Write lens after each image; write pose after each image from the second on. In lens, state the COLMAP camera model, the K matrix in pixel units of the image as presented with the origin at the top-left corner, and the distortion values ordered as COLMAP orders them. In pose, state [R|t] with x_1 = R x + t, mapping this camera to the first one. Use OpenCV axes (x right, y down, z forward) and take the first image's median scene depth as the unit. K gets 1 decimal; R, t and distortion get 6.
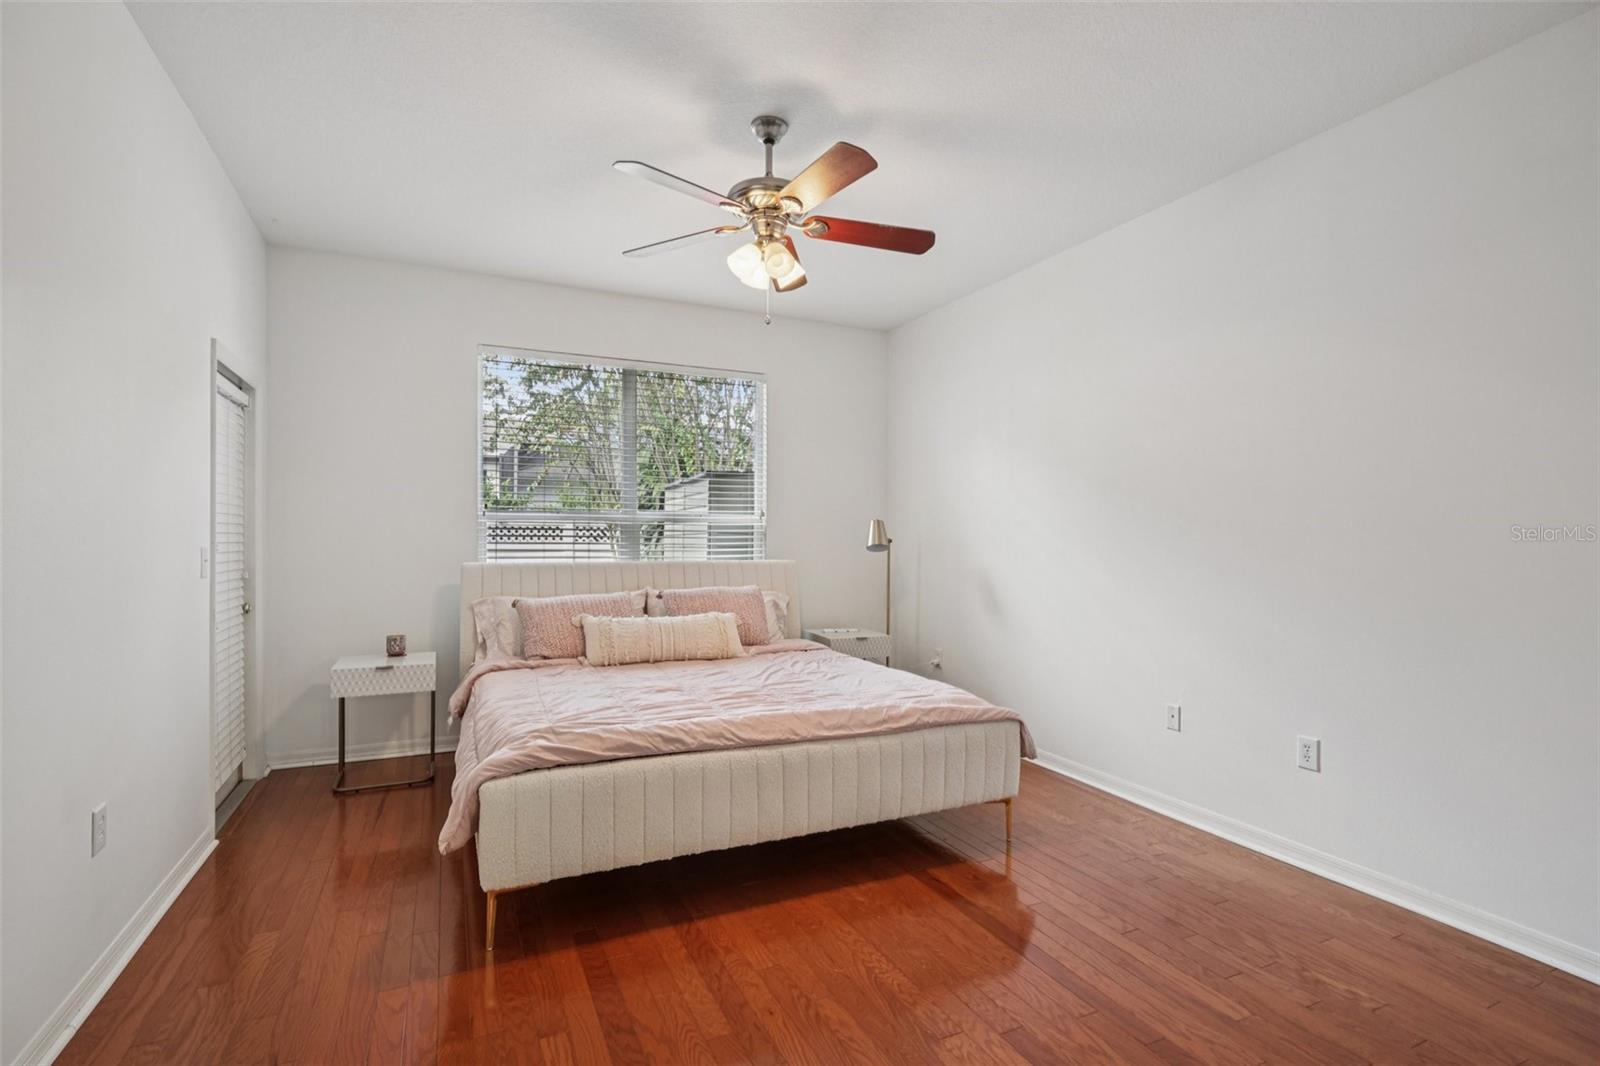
lens RADIAL K [[756.7, 0, 797.0], [0, 756.7, 537.3], [0, 0, 1]] dist [0.000463, 0.000803]
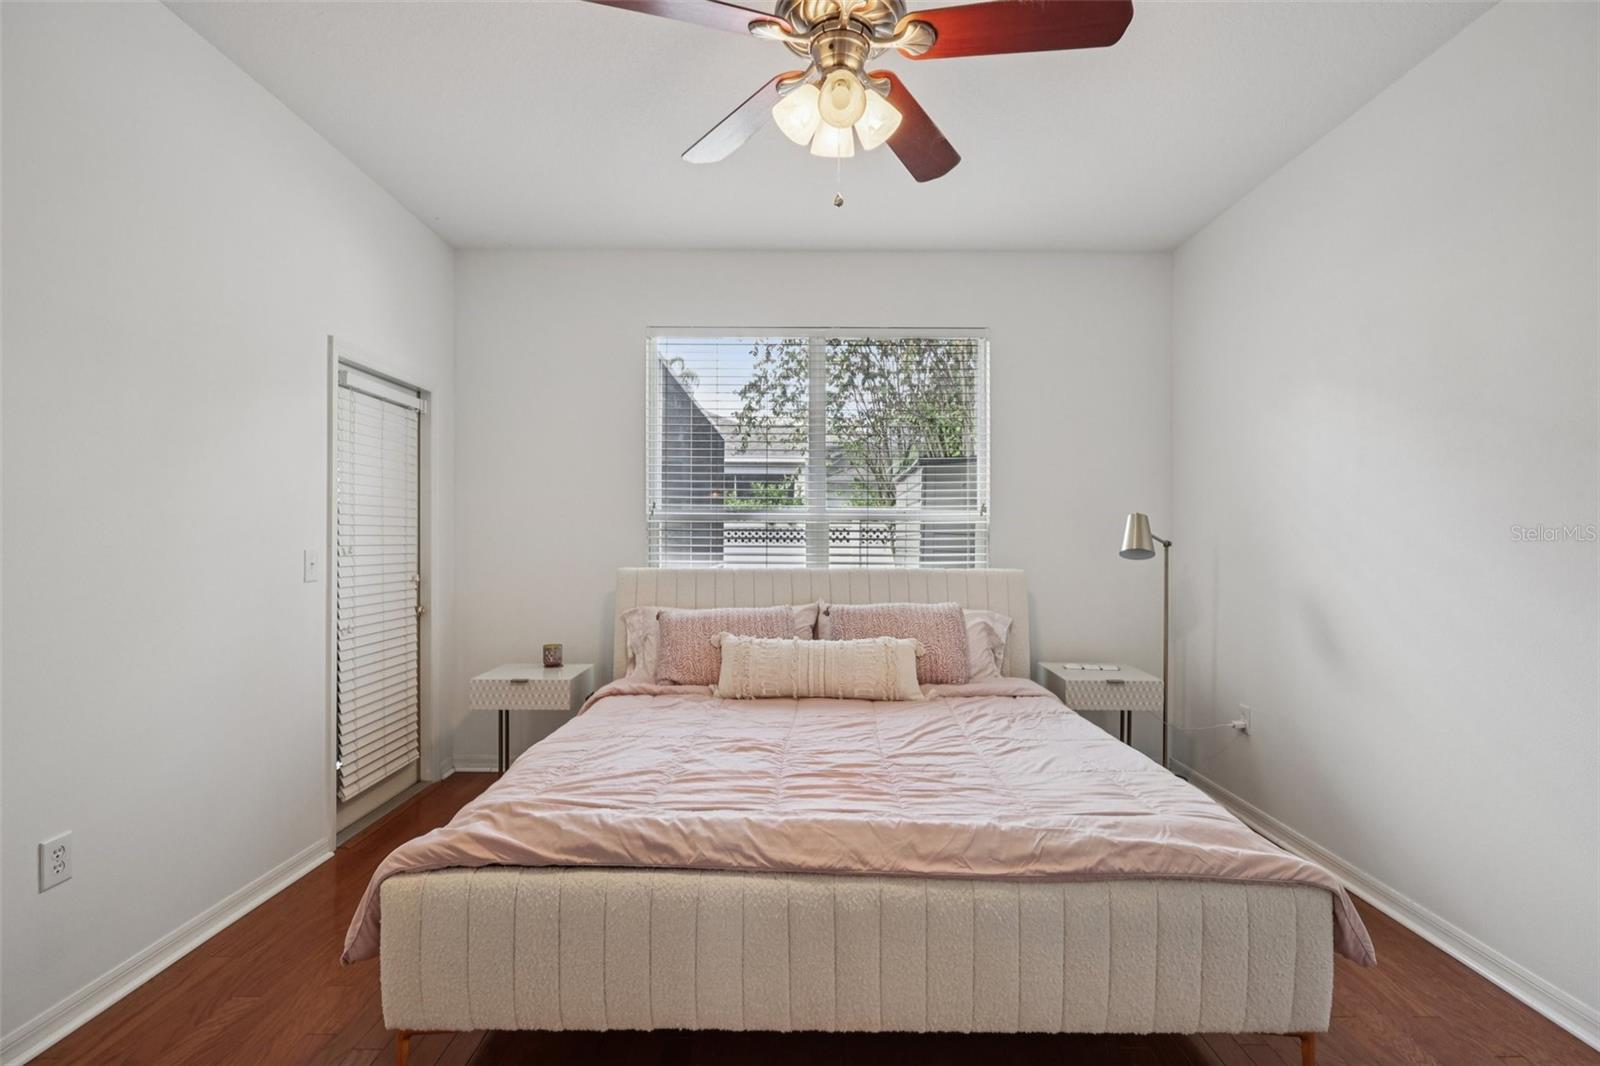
lens RADIAL K [[756.7, 0, 797.3], [0, 756.7, 536.5], [0, 0, 1]] dist [0.000463, 0.000803]
pose [[0.906585, -0.003272, -0.422010, 0.147341], [0.001657, 0.999990, -0.004194, 0.000817], [0.422019, 0.003103, 0.906582, 0.301073]]
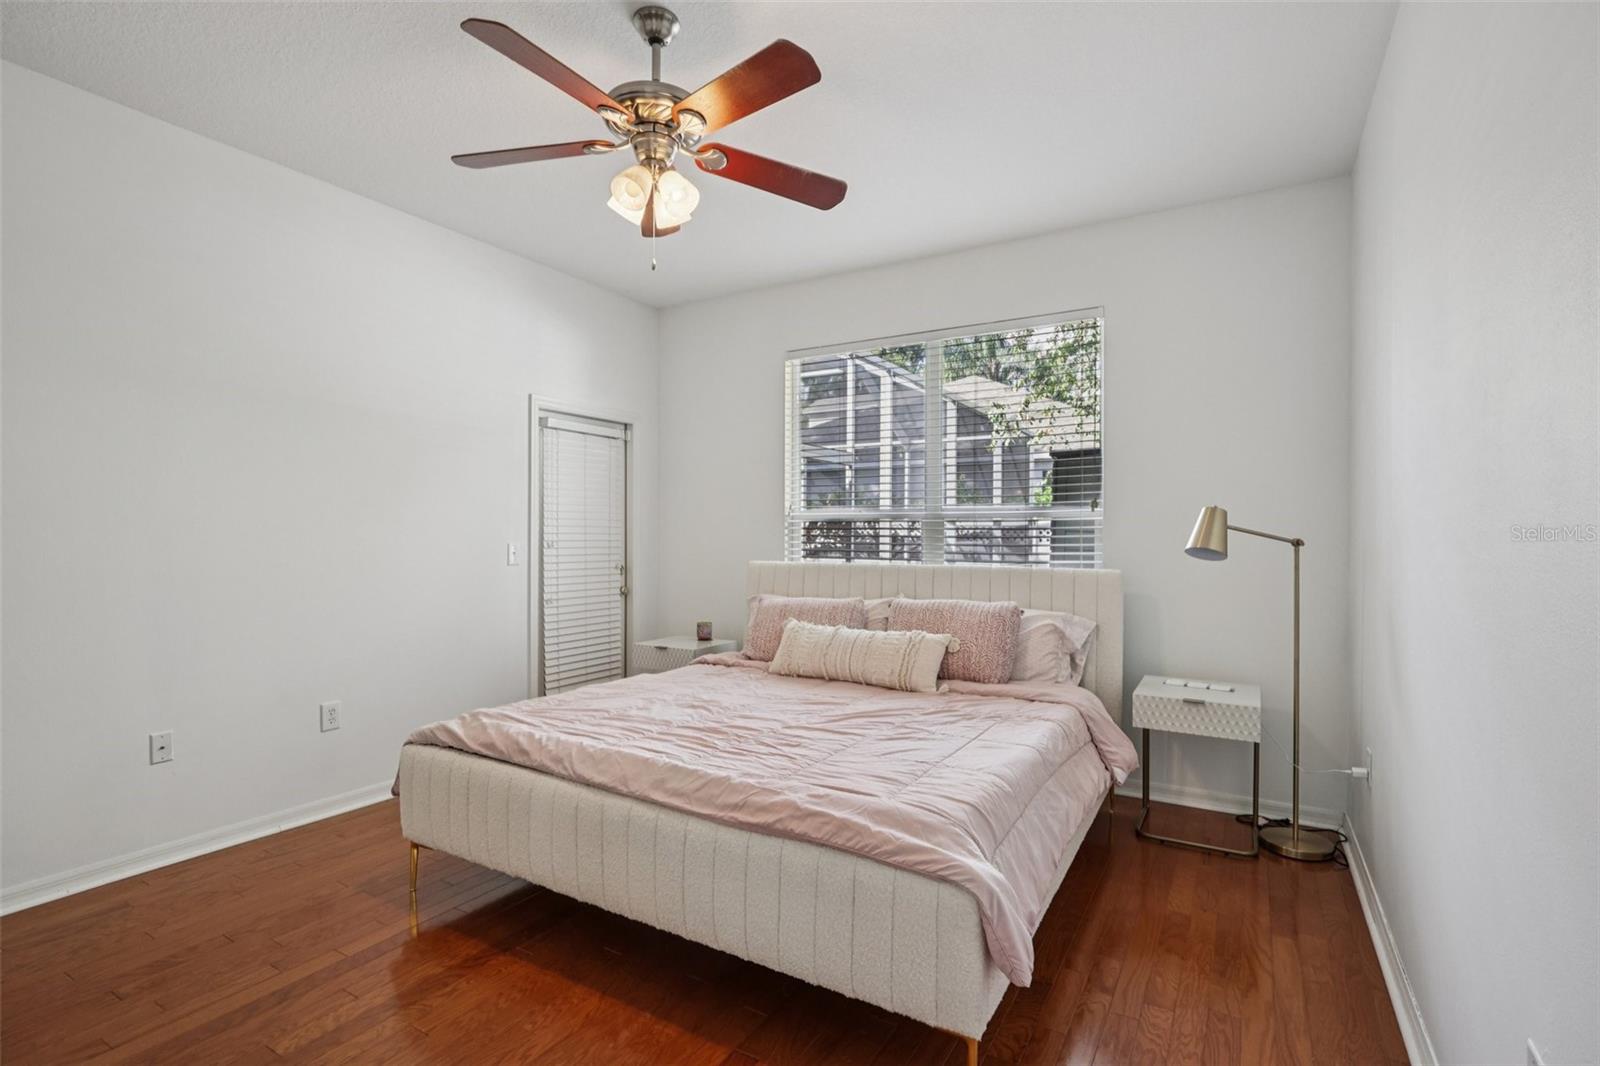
lens RADIAL K [[756.7, 0, 782.6], [0, 756.7, 538.5], [0, 0, 1]] dist [0.000463, 0.000803]
pose [[0.556475, -0.000644, -0.830864, 0.522984], [-0.000235, 1.000000, -0.000933, 0.003901], [0.830864, 0.000715, 0.556475, 0.494162]]
